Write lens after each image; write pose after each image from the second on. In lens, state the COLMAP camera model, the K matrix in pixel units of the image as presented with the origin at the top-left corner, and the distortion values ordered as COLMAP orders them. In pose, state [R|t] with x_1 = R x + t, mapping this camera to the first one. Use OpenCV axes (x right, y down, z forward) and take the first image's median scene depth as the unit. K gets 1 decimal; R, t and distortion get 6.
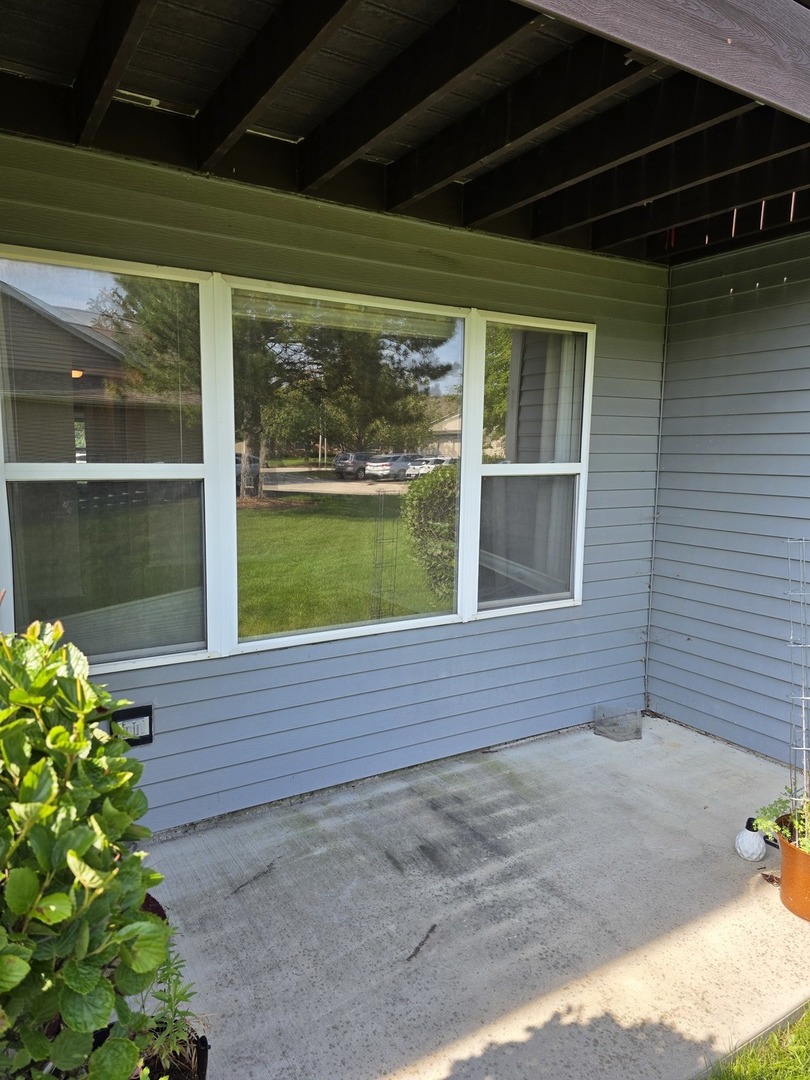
lens RADIAL K [[726.9, 0, 408.6], [0, 726.9, 540.6], [0, 0, 1]] dist [0.045109, -0.034172]
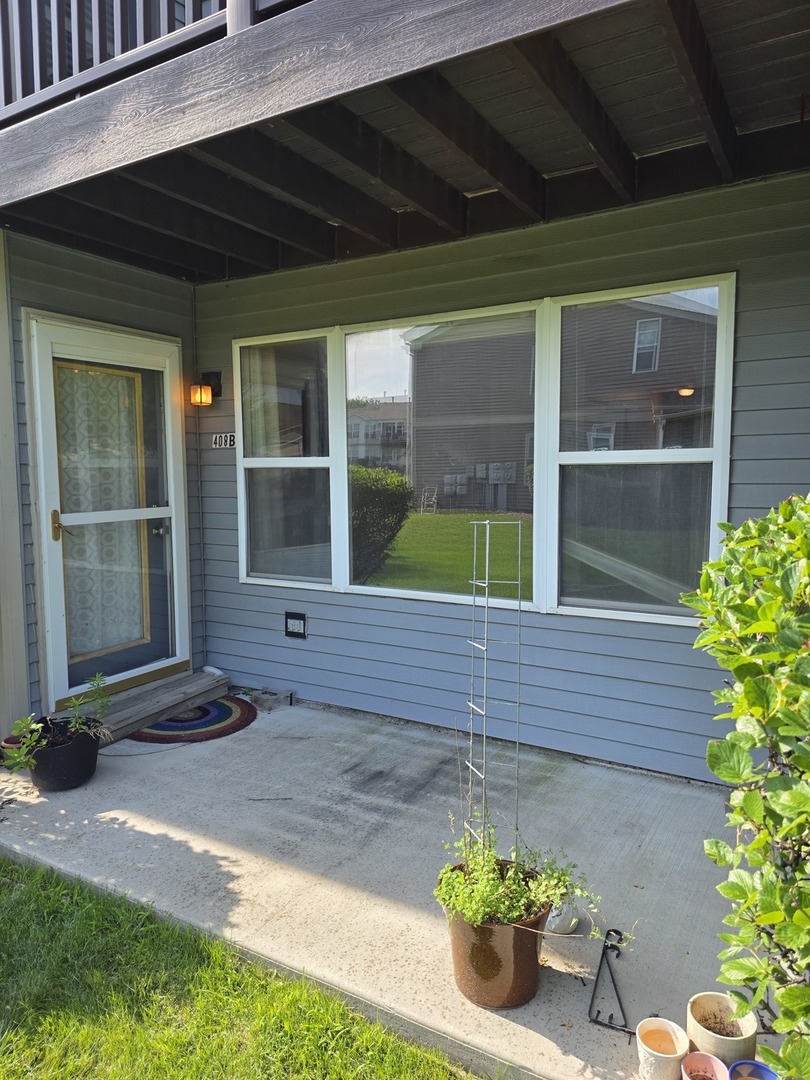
lens RADIAL K [[726.9, 0, 409.6], [0, 726.9, 534.6], [0, 0, 1]] dist [0.045109, -0.034172]
pose [[0.465398, 0.064556, -0.882744, 1.062148], [-0.098441, 0.994924, 0.020860, 0.004735], [0.879610, 0.077190, 0.469390, 0.450793]]
